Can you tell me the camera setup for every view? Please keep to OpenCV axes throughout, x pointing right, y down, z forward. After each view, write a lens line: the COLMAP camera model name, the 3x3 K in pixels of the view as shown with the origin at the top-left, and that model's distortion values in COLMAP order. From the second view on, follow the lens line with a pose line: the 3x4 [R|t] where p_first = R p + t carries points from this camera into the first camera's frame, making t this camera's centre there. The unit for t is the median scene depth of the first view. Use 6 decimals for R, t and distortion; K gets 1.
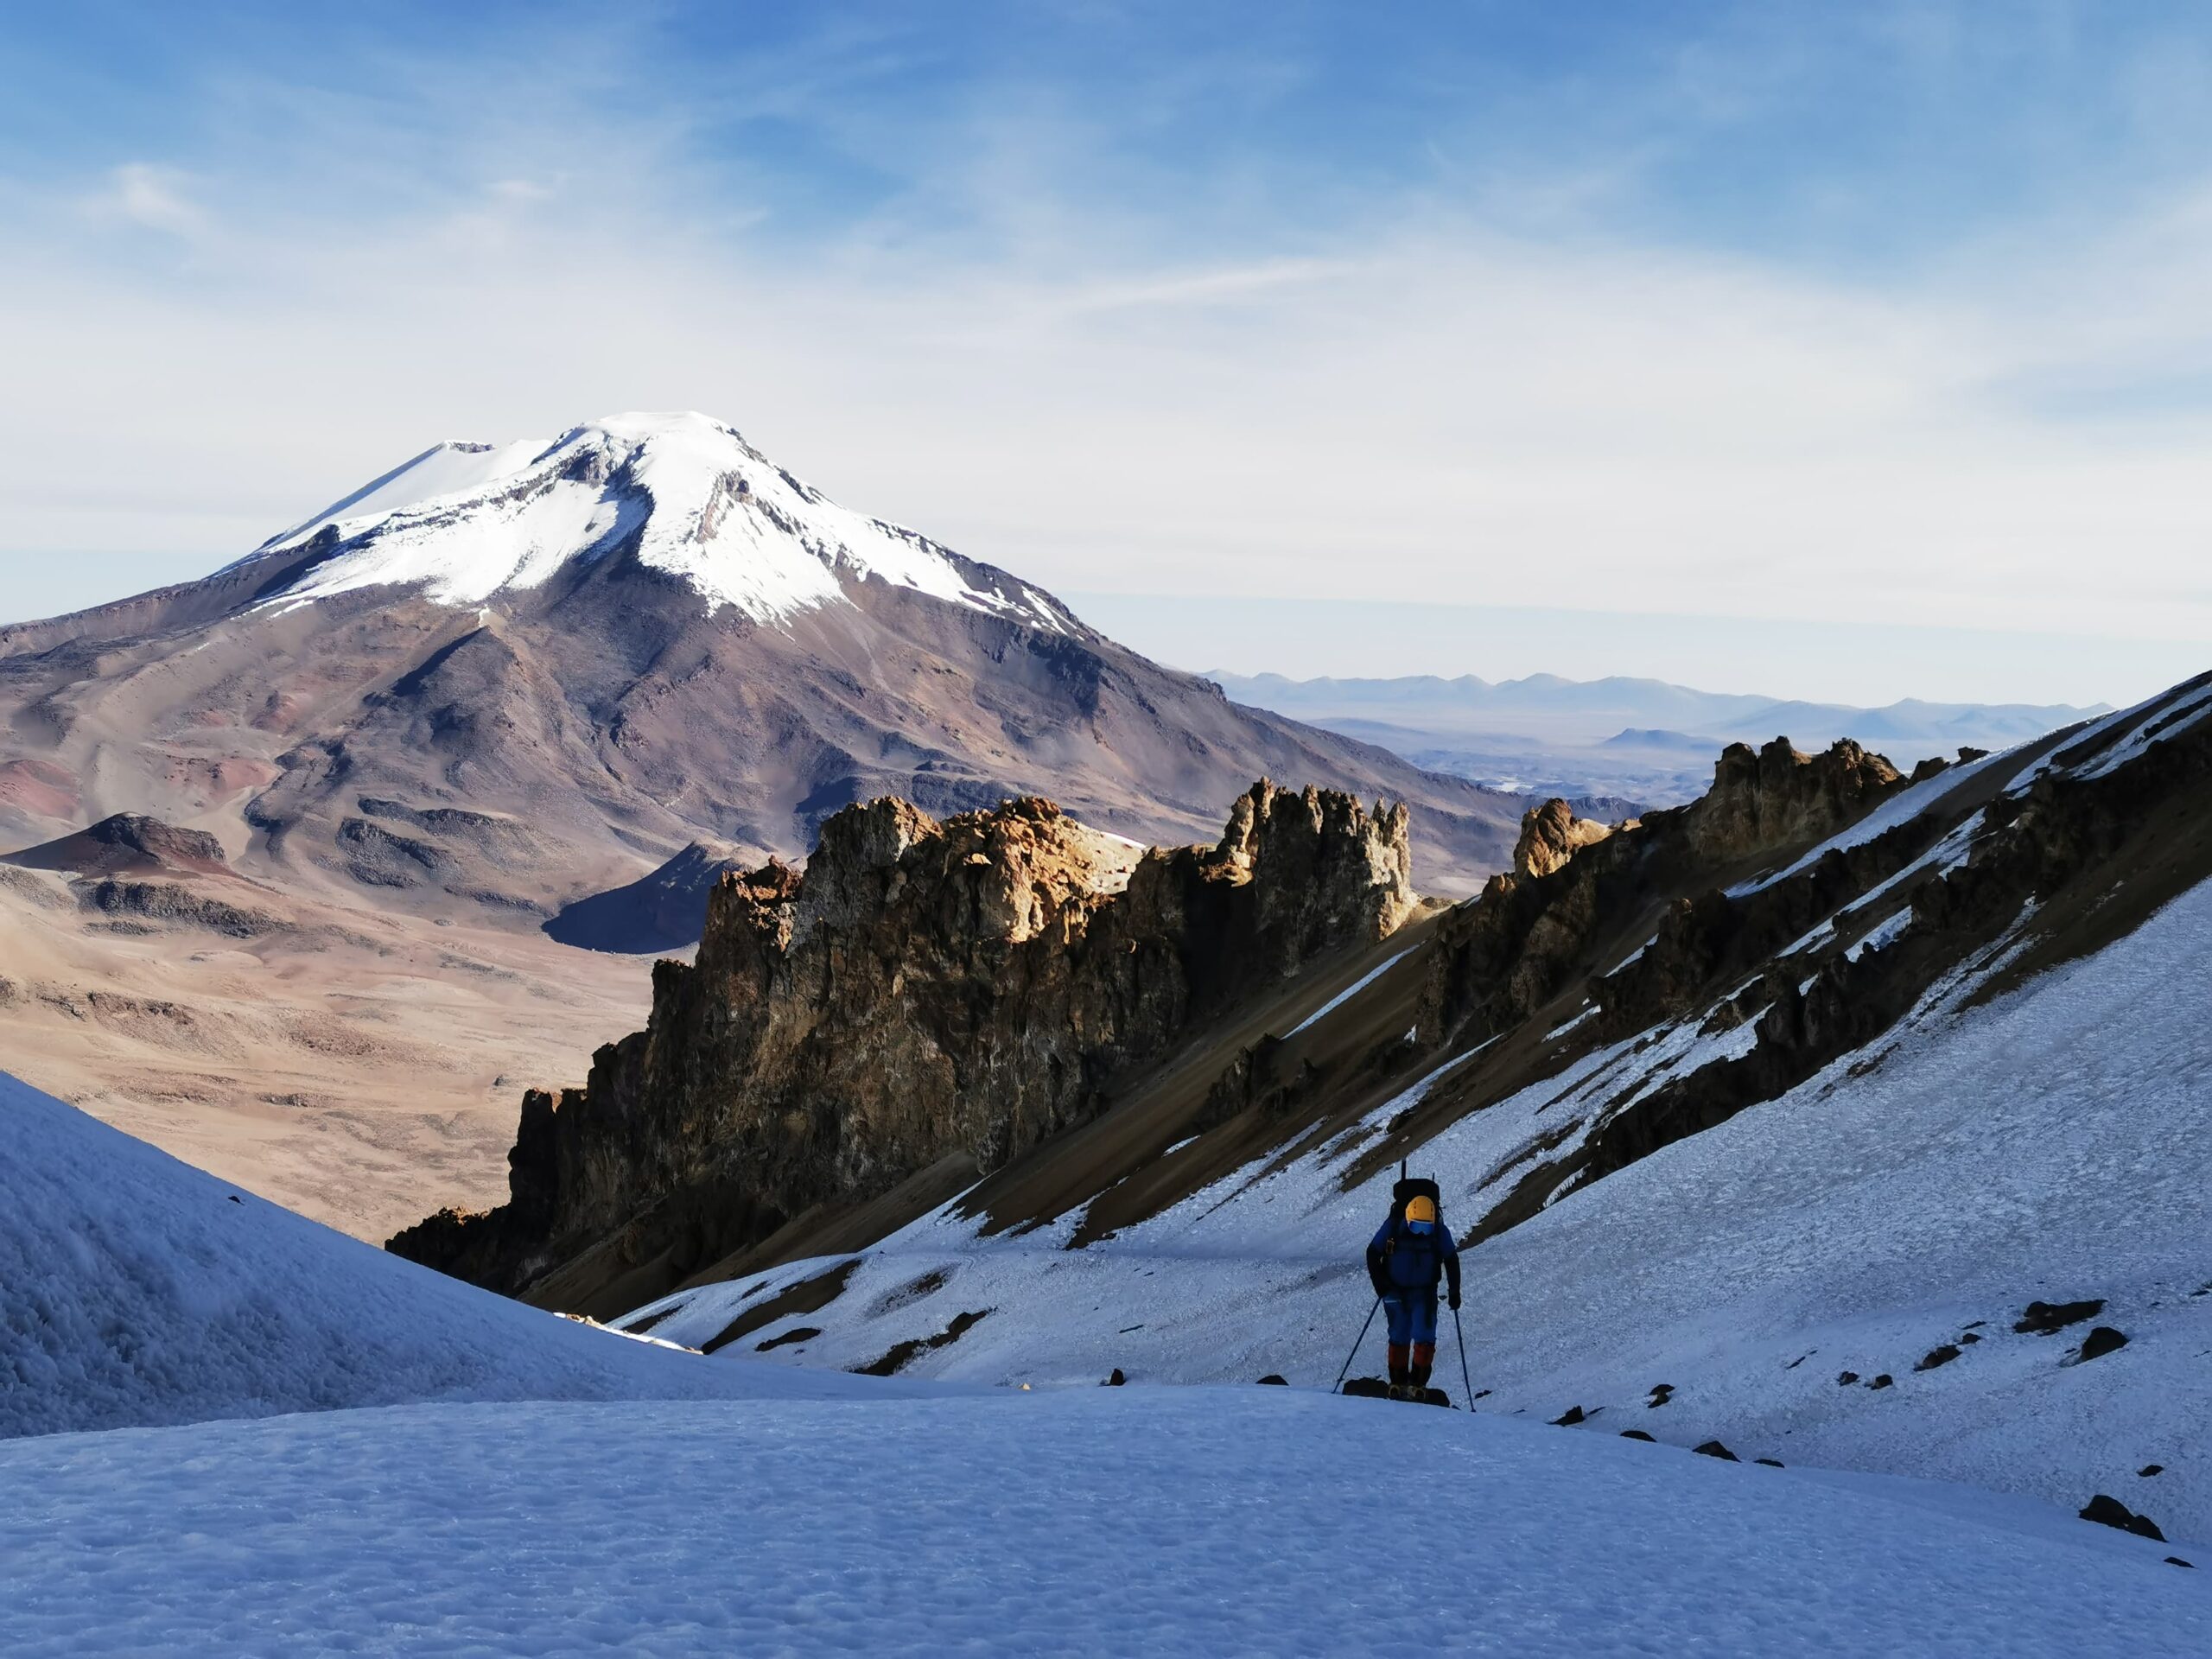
lens RADIAL K [[2863.5, 0, 1125.7], [0, 2863.5, 849.0], [0, 0, 1]] dist [0.026588, 0.000000]
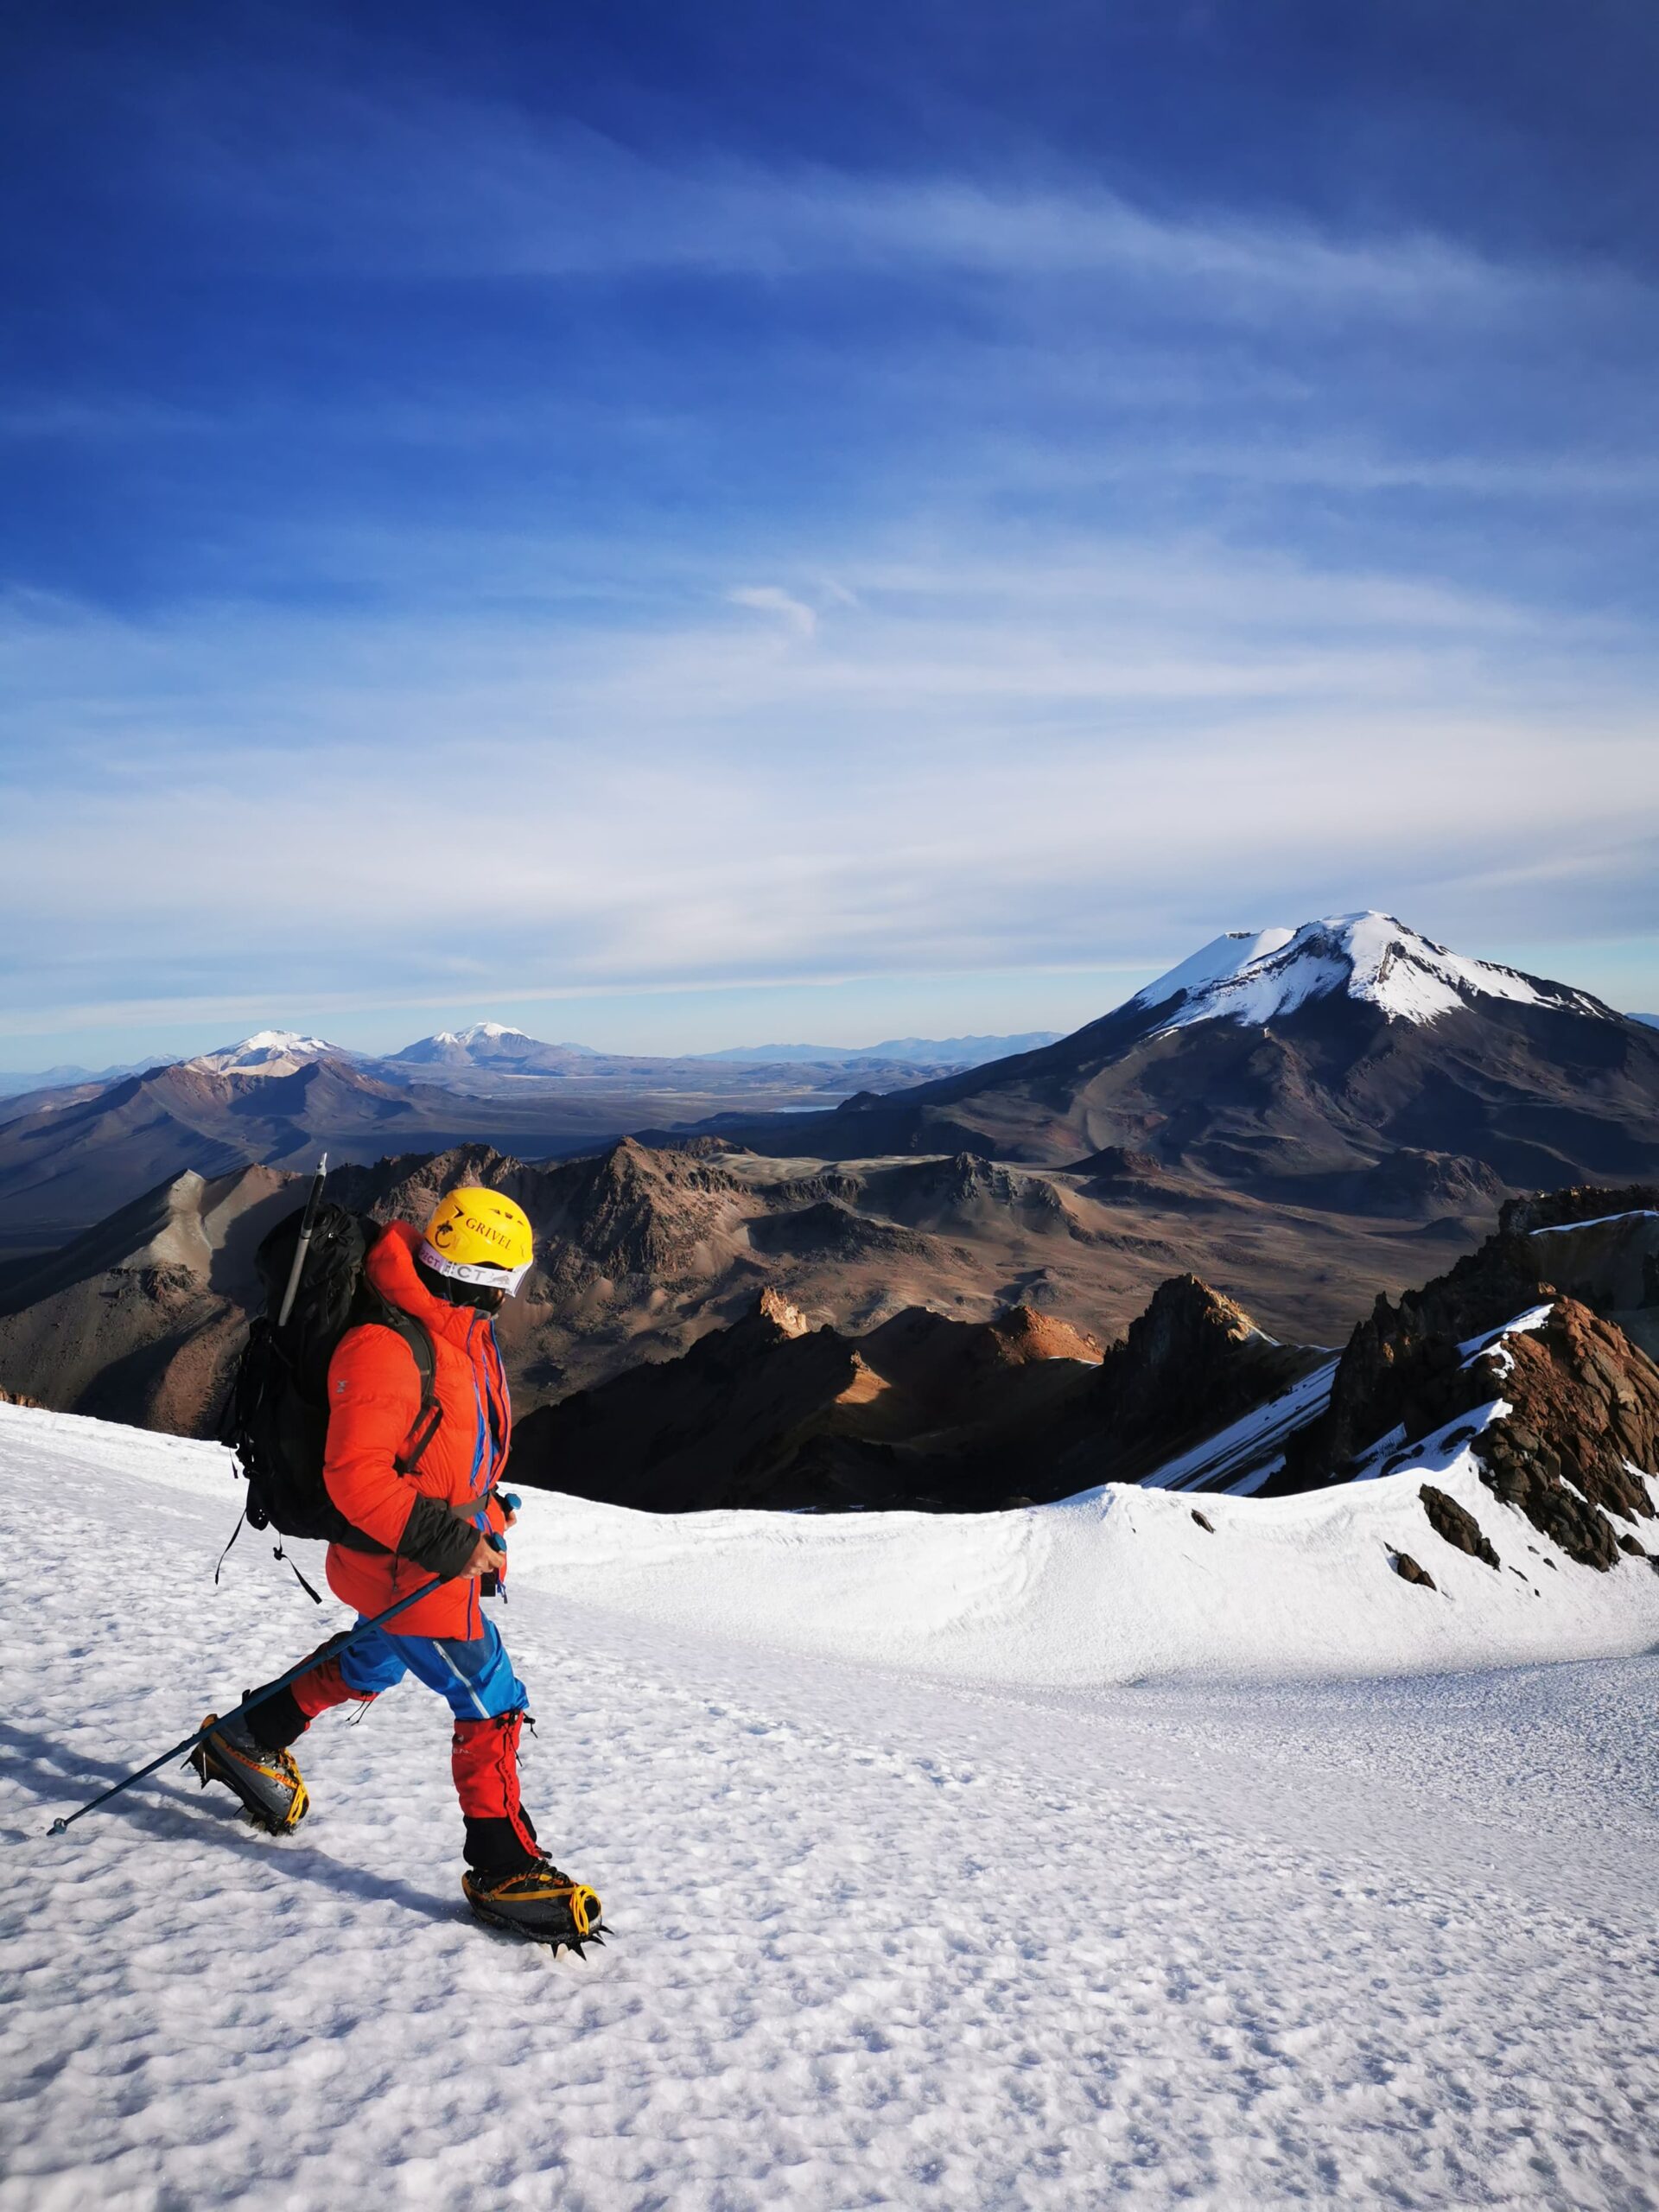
lens RADIAL K [[1680.5, 0, 821.3], [0, 1680.5, 1094.2], [0, 0, 1]] dist [0.052102, -0.042521]
pose [[0.907667, -0.047374, -0.417009, -0.104535], [0.038422, 0.998816, -0.029841, -0.069885], [0.417929, 0.011063, 0.908412, -0.593182]]
